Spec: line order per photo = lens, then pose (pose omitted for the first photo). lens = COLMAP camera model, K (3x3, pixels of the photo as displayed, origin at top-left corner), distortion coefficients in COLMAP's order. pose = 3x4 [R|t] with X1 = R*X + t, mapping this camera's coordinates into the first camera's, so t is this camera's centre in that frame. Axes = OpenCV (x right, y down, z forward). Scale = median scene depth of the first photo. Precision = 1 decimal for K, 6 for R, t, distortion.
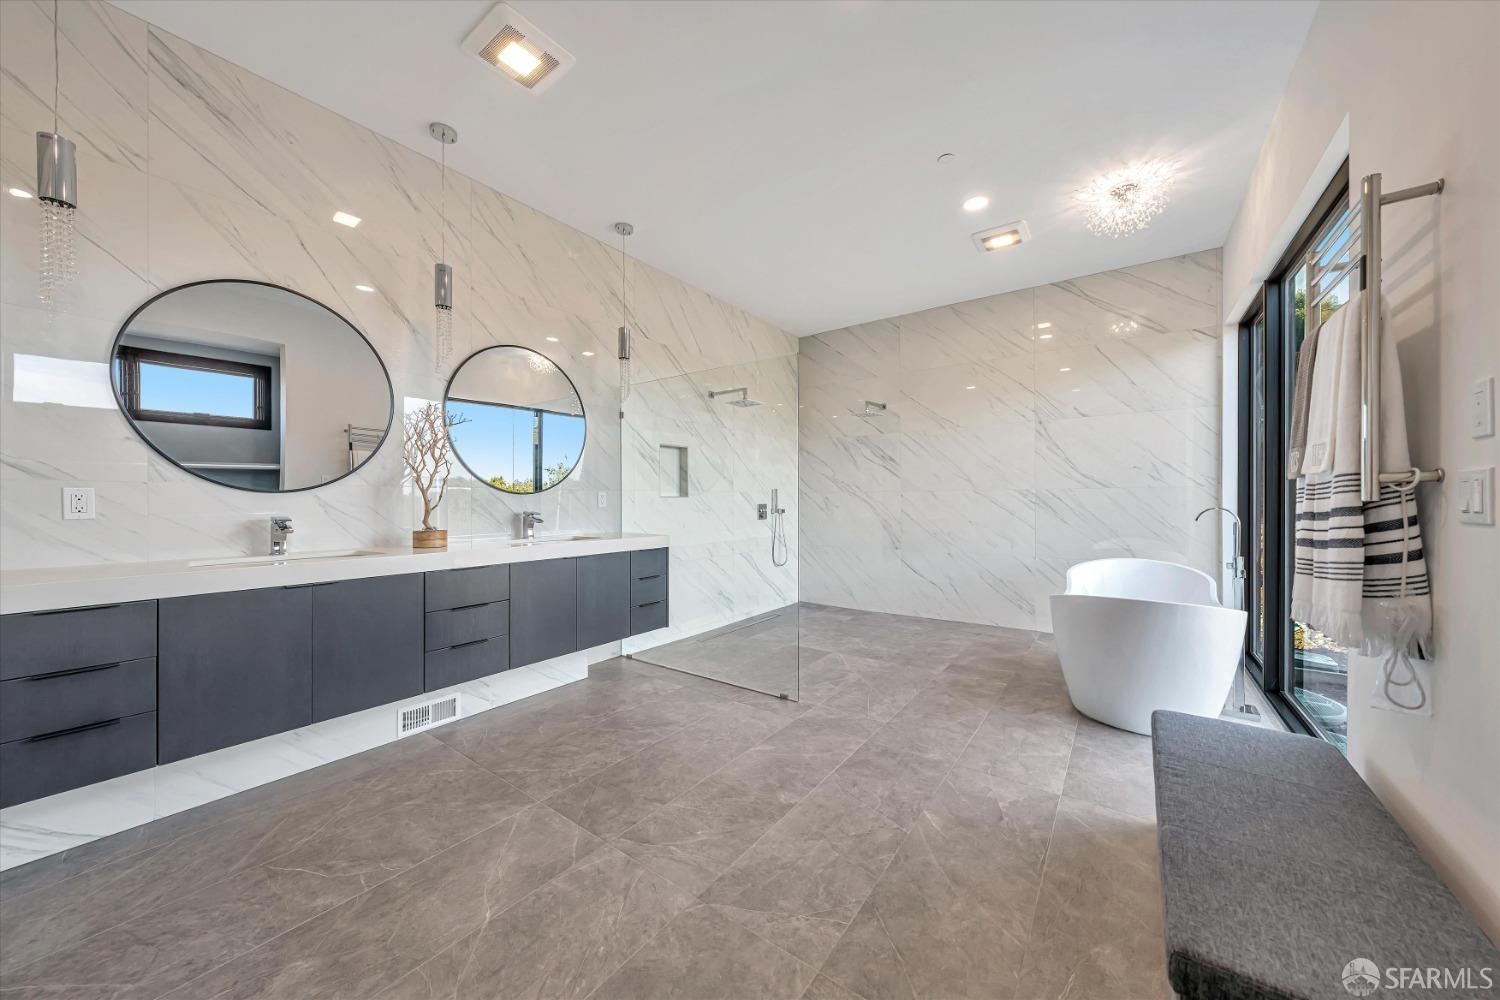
lens RADIAL K [[523.1, 0, 754.1], [0, 523.1, 500.0], [0, 0, 1]] dist [-0.001302, -0.000007]
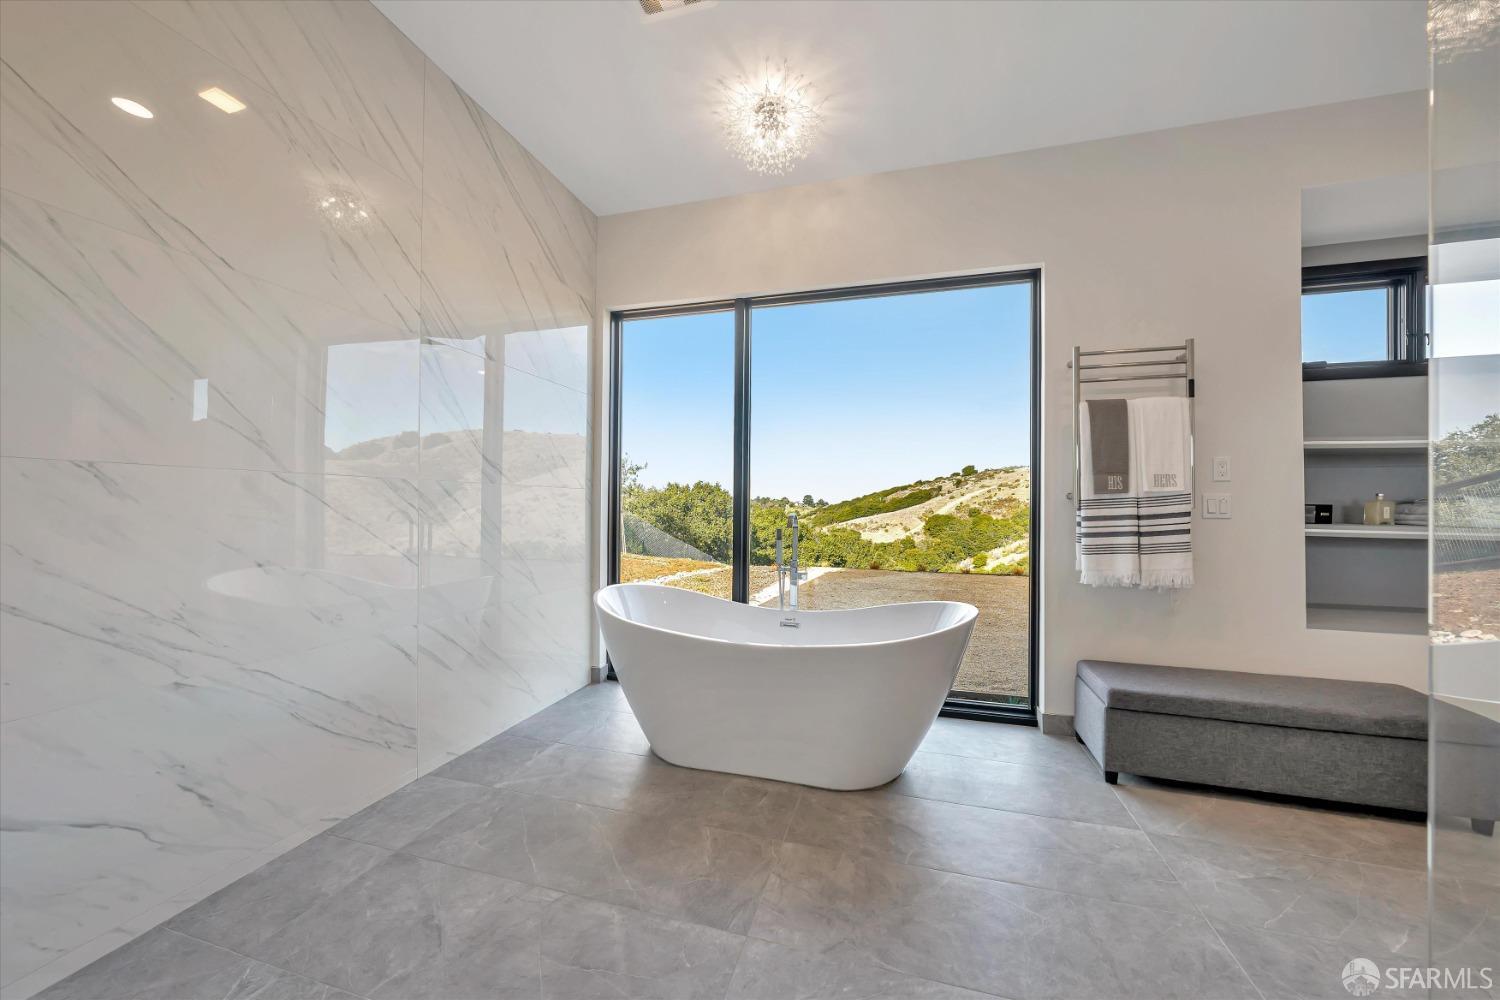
lens RADIAL K [[523.1, 0, 754.4], [0, 523.1, 502.0], [0, 0, 1]] dist [-0.001302, -0.000007]
pose [[-0.355941, 0.014206, 0.934400, -0.008603], [-0.001379, 0.999875, -0.015726, 0.004761], [-0.934507, -0.006886, -0.355877, 0.699433]]
